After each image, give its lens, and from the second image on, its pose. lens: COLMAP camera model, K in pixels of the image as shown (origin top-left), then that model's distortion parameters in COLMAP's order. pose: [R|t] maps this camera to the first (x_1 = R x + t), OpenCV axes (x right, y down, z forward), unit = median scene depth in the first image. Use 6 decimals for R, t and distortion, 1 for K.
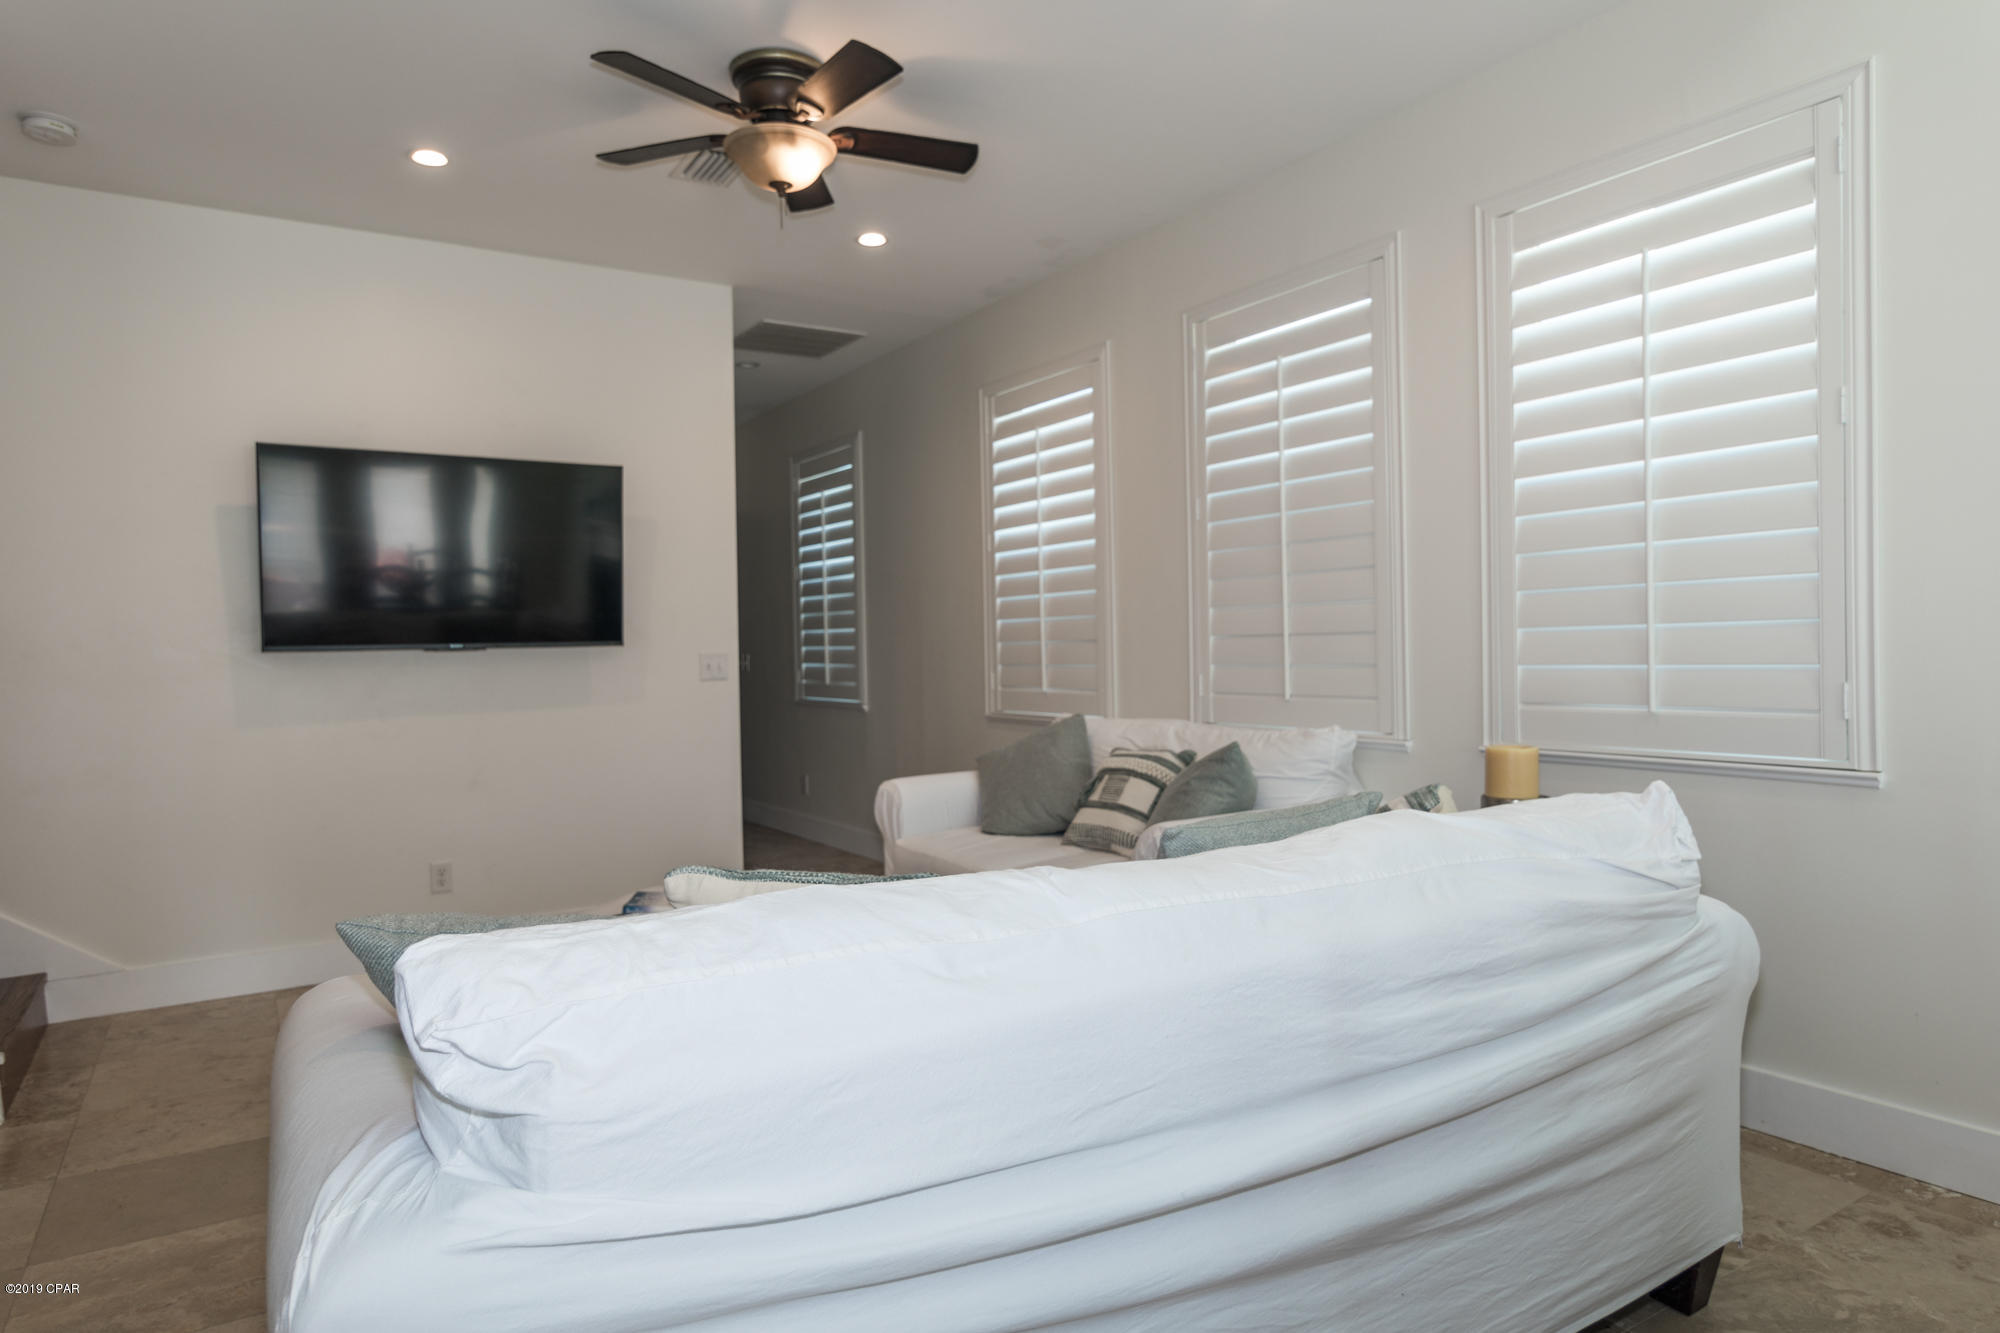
lens RADIAL K [[1173.1, 0, 991.0], [0, 1173.1, 662.9], [0, 0, 1]] dist [-0.000799, -0.000176]
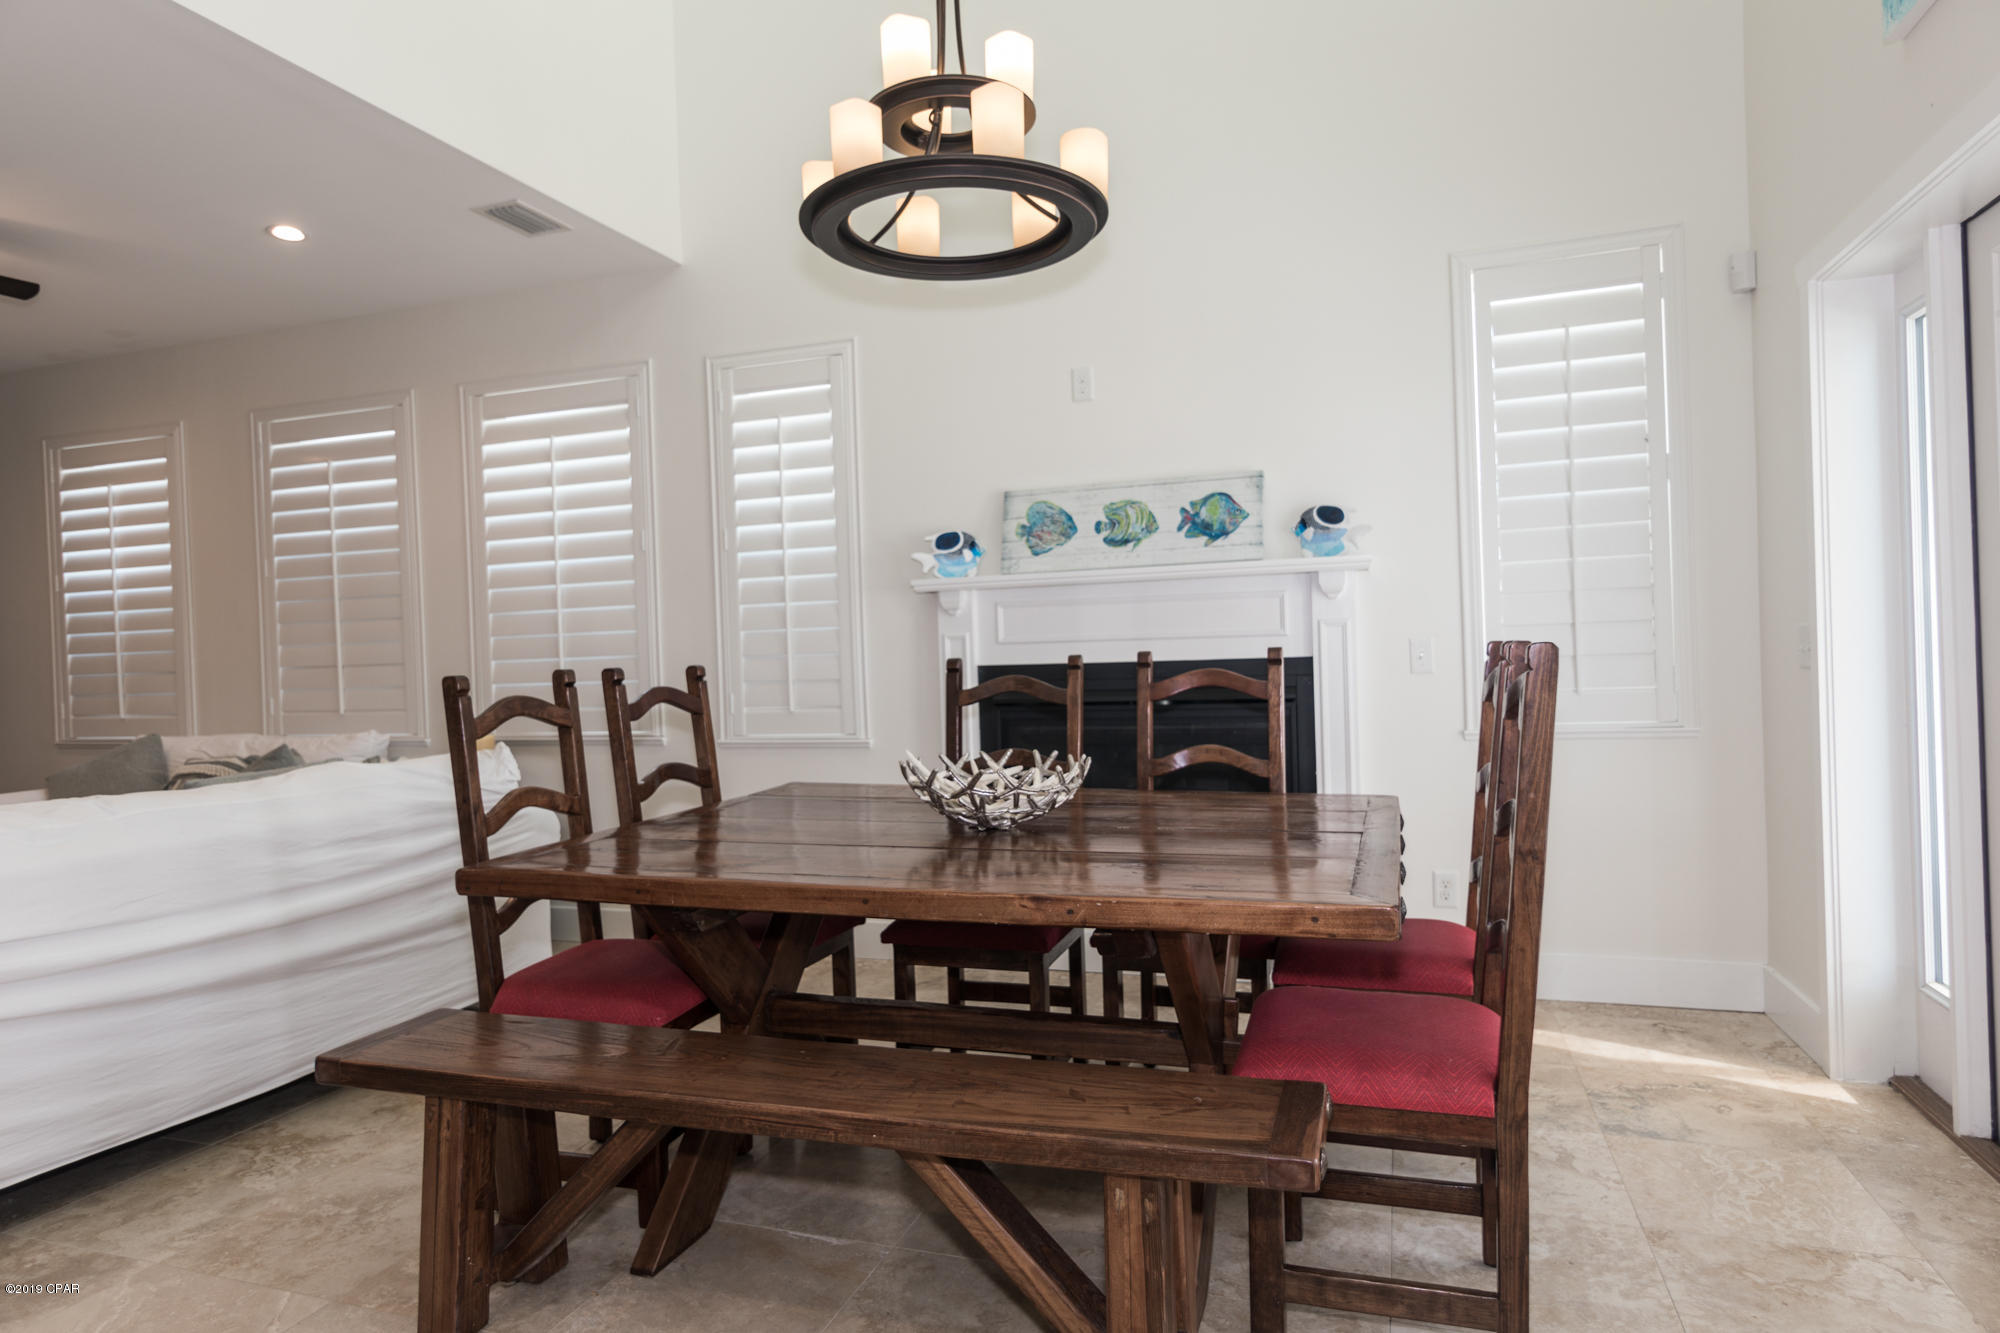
lens RADIAL K [[1173.1, 0, 994.3], [0, 1173.1, 650.4], [0, 0, 1]] dist [-0.000799, -0.000176]
pose [[0.780883, -0.014300, 0.624514, -0.003078], [0.028048, 0.999532, -0.012184, -0.004046], [-0.624047, 0.027031, 0.780919, -0.492977]]
